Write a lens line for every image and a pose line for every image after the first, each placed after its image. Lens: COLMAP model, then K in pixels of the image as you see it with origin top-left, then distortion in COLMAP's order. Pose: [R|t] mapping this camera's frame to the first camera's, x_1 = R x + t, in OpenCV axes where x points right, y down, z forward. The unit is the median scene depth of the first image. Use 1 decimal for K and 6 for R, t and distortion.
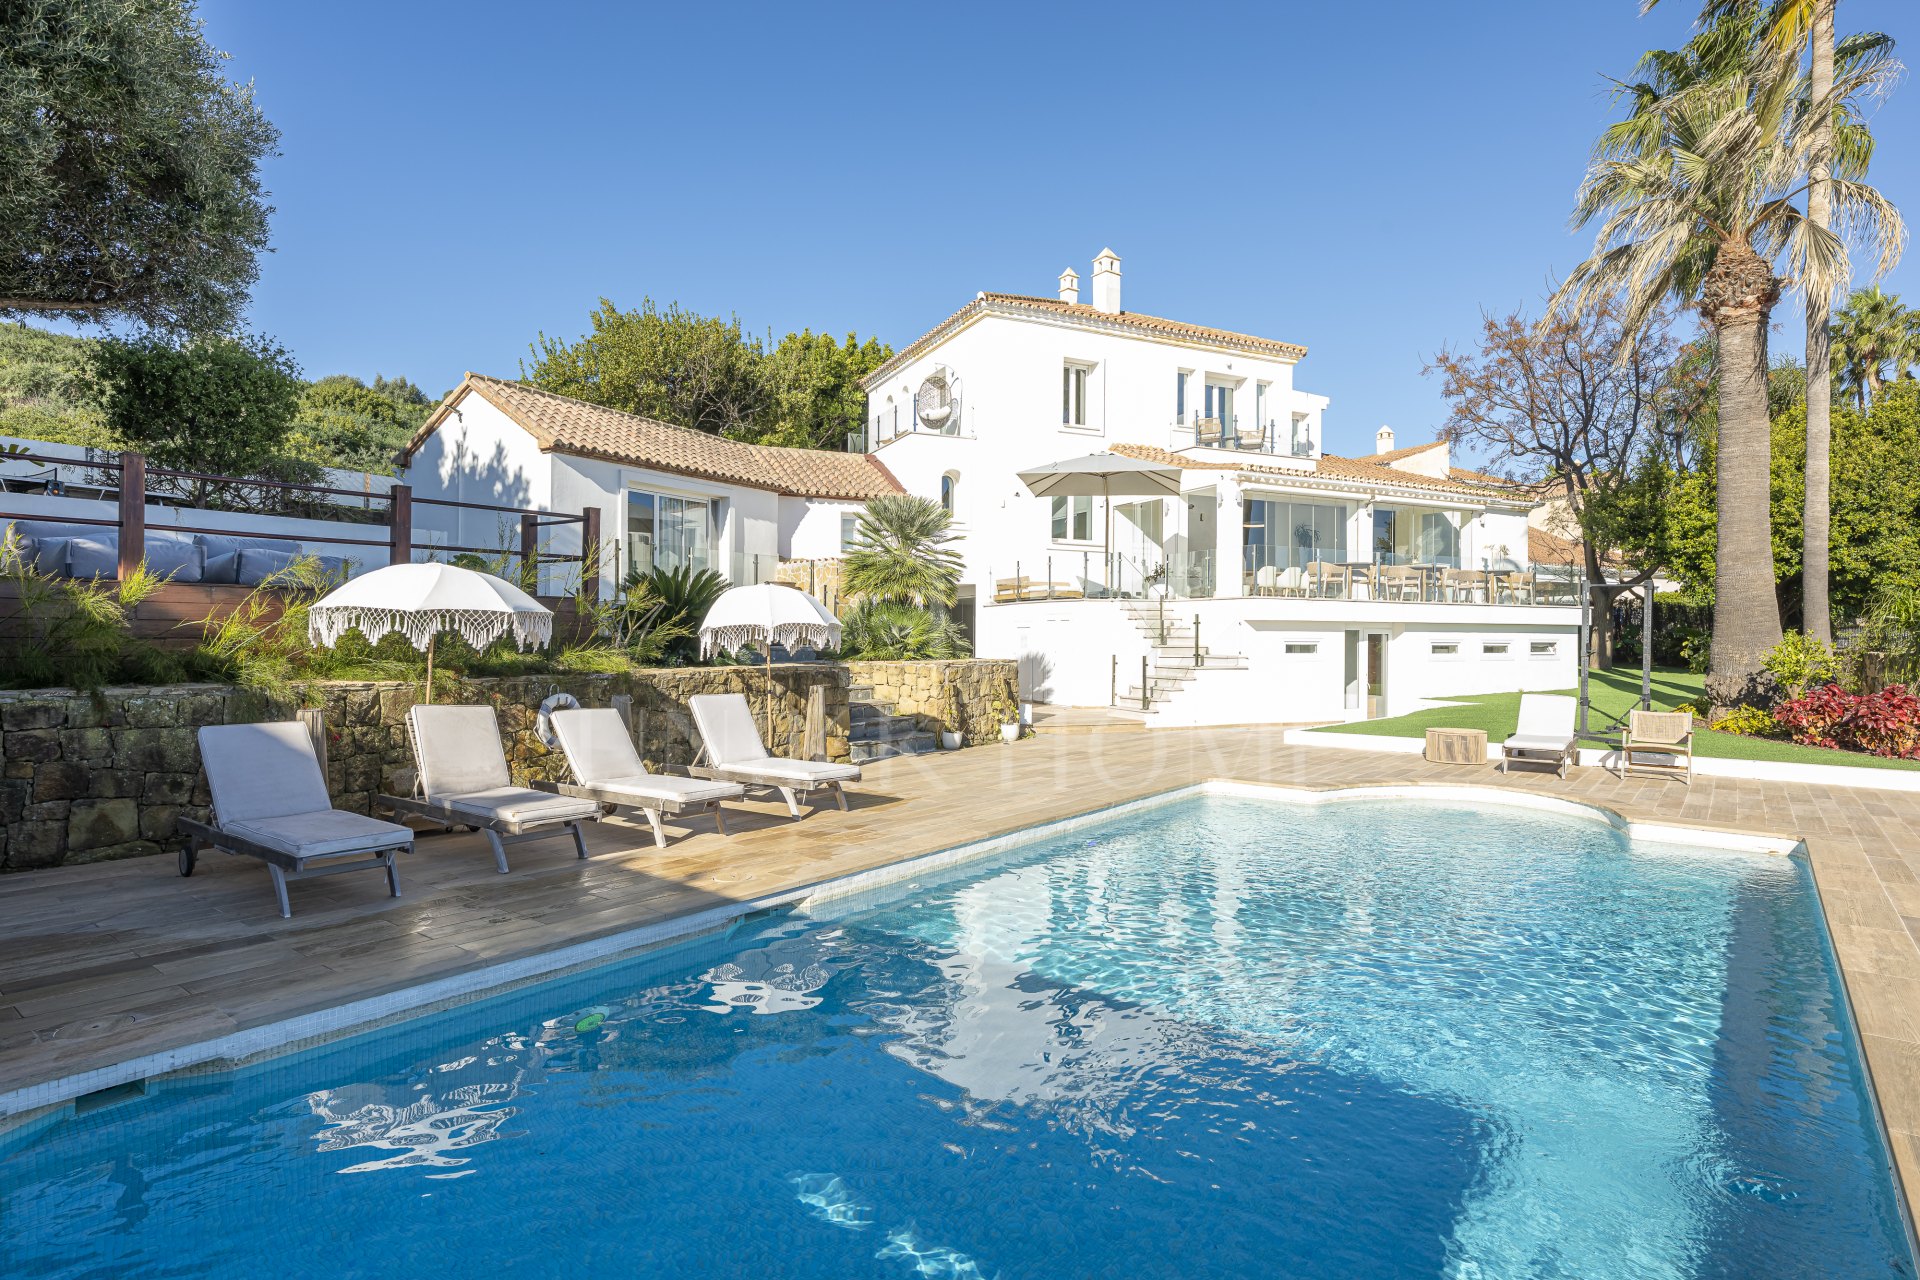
lens RADIAL K [[984.9, 0, 959.4], [0, 984.9, 632.9], [0, 0, 1]] dist [0.005927, -0.001385]
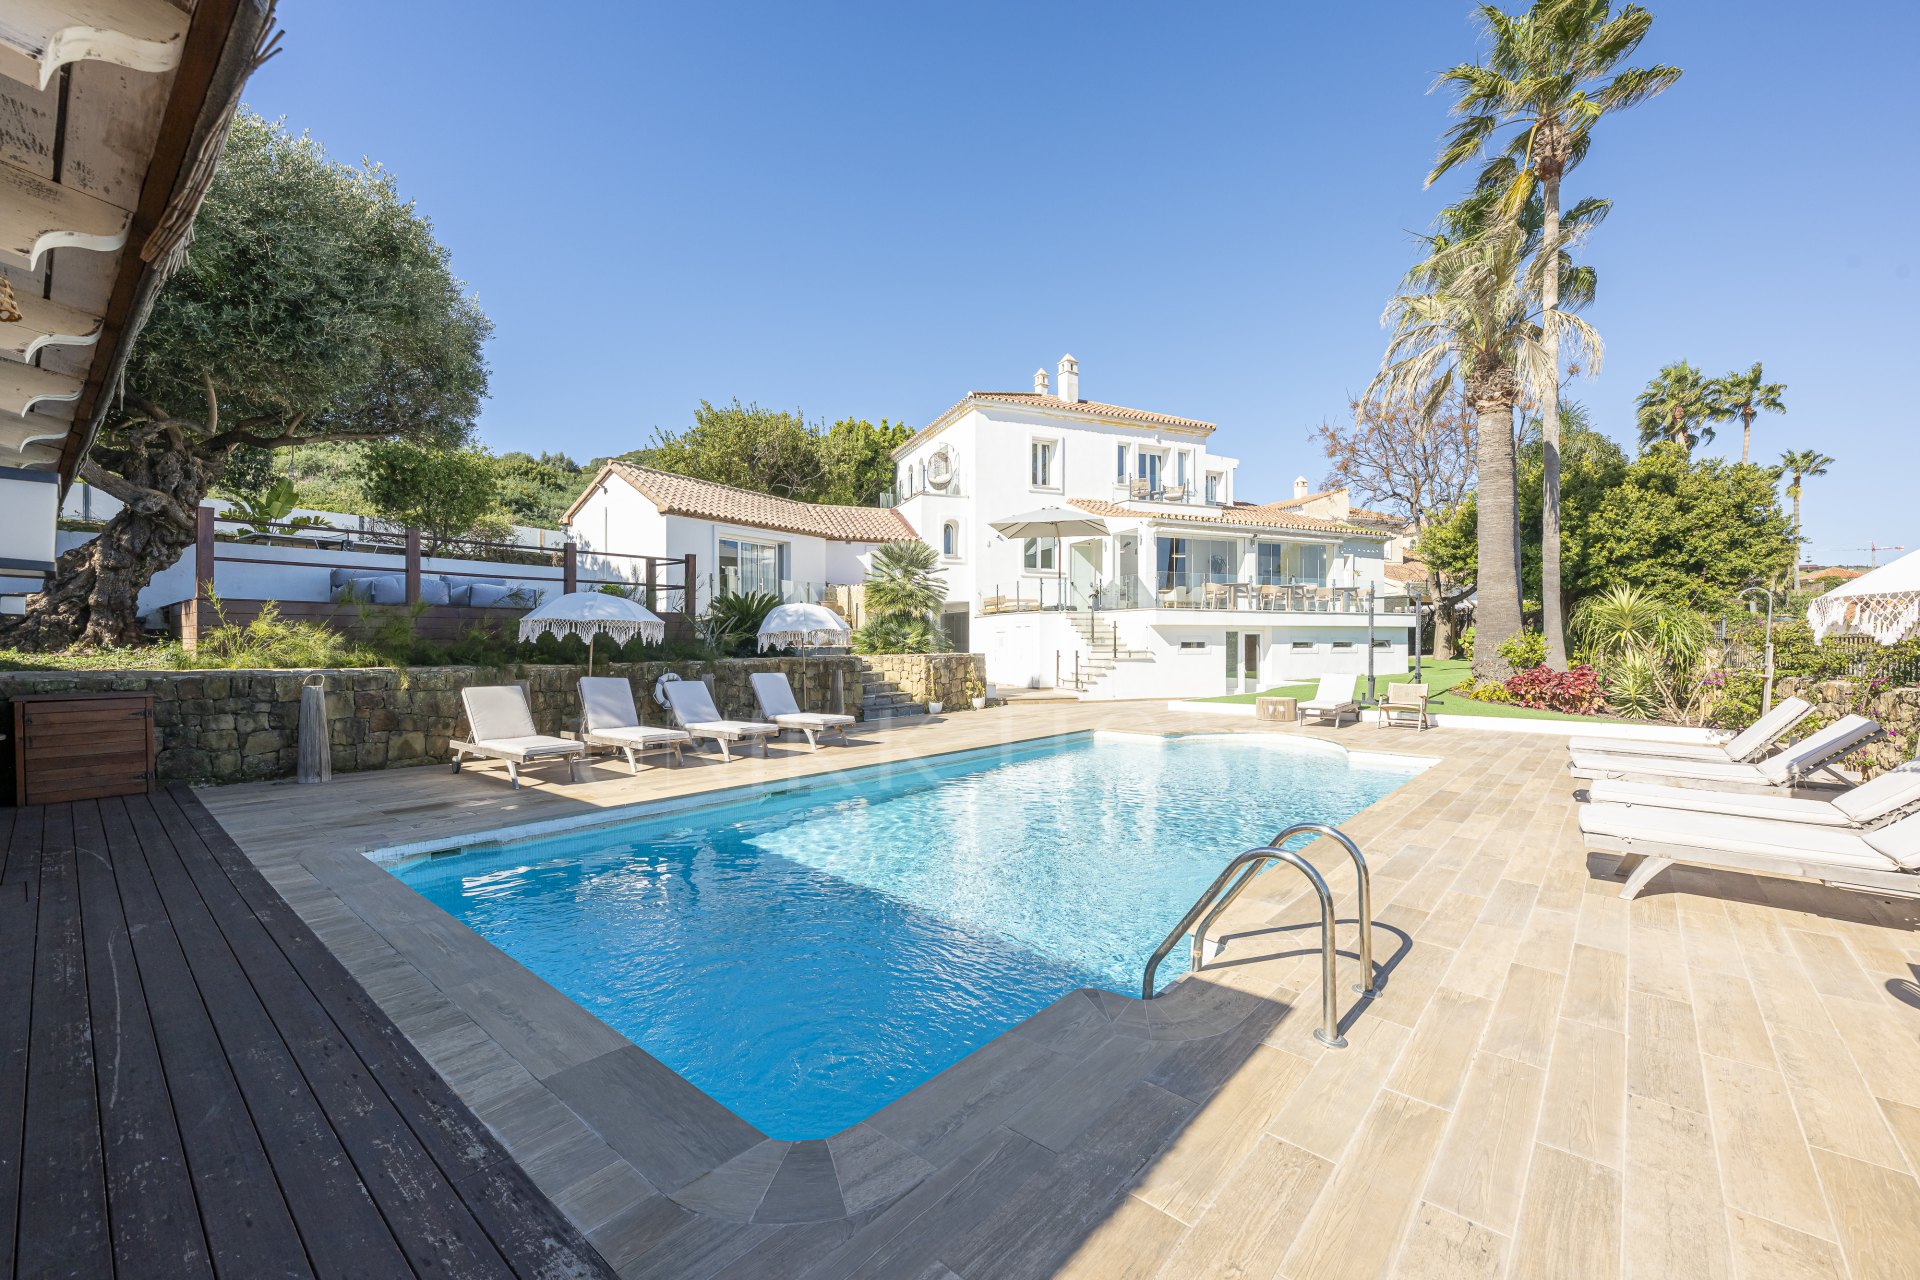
lens RADIAL K [[792.5, 0, 960.4], [0, 792.5, 644.0], [0, 0, 1]] dist [0.007178, -0.000174]
pose [[0.998889, -0.007915, -0.046465, 0.072391], [0.008040, 0.999965, 0.002509, 0.008972], [0.046443, -0.002880, 0.998917, -0.150402]]
